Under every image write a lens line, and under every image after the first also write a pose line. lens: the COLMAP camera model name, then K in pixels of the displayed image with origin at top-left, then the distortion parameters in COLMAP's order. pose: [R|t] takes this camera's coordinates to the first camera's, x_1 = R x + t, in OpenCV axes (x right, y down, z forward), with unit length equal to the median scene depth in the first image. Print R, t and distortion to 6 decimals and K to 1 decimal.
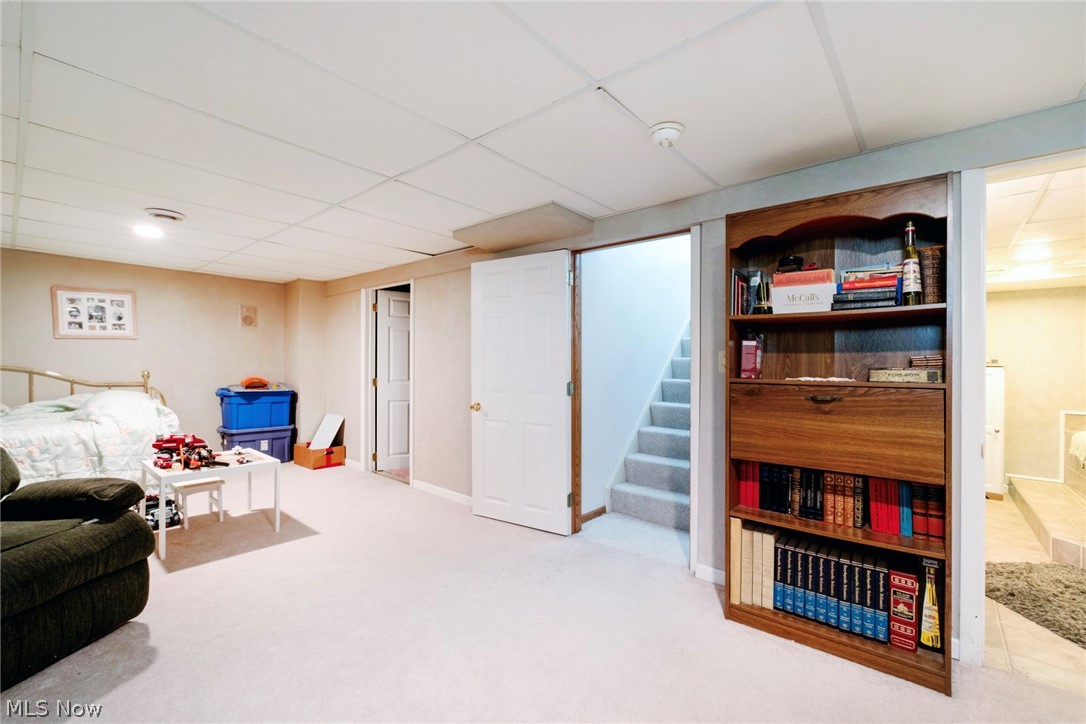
lens RADIAL K [[473.3, 0, 542.4], [0, 473.3, 360.4], [0, 0, 1]] dist [-0.002897, -0.000300]
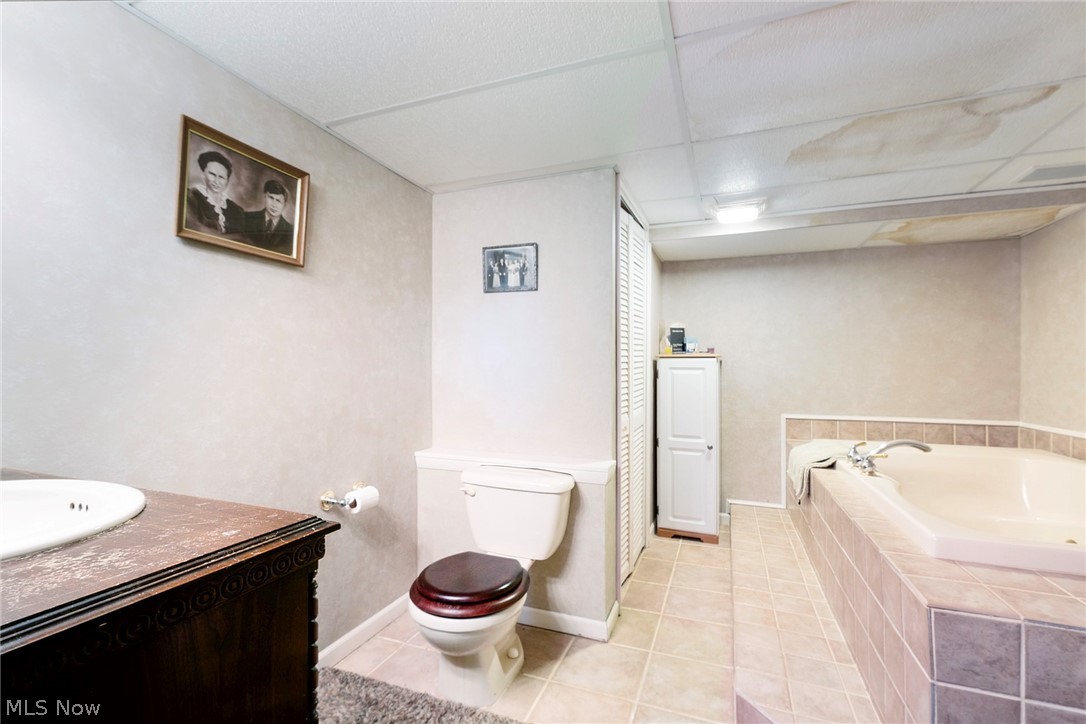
lens RADIAL K [[473.3, 0, 542.4], [0, 473.3, 360.4], [0, 0, 1]] dist [-0.002897, -0.000300]
pose [[0.949243, -0.009210, 0.314409, 0.492269], [0.011083, 0.999930, -0.004170, 0.018476], [-0.314349, 0.007443, 0.949278, 0.394324]]
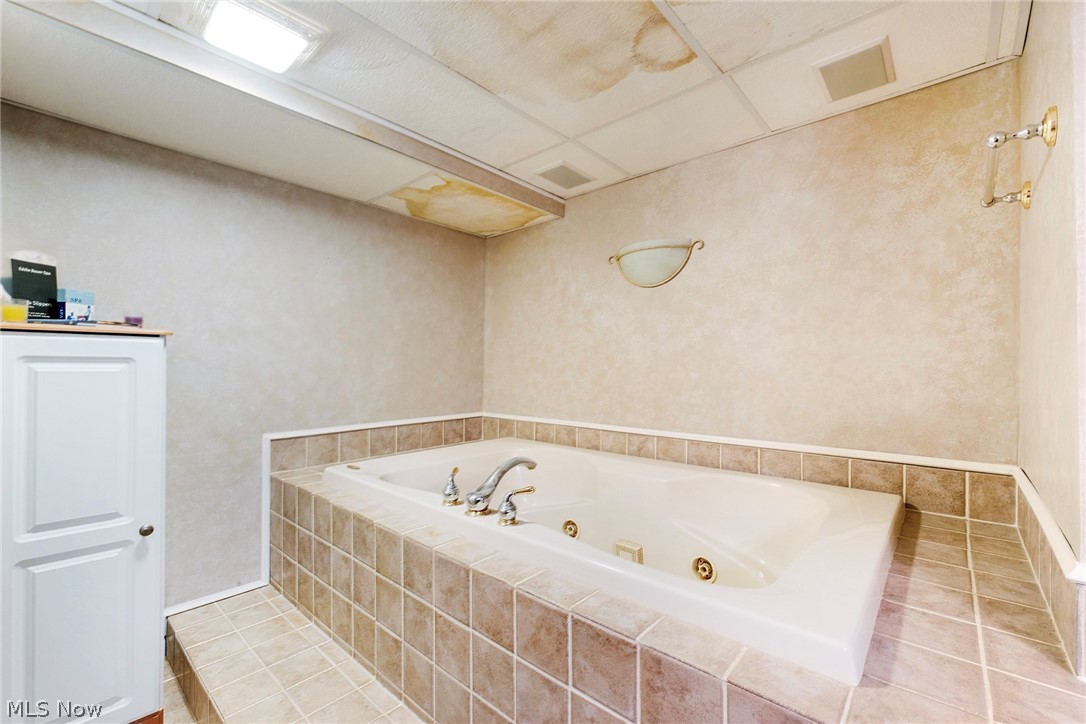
lens RADIAL K [[473.3, 0, 542.4], [0, 473.3, 360.4], [0, 0, 1]] dist [-0.002897, -0.000300]
pose [[0.045306, -0.009062, 0.998932, 0.639716], [-0.010832, 0.999896, 0.009562, 0.024871], [-0.998914, -0.011254, 0.045203, 0.701067]]
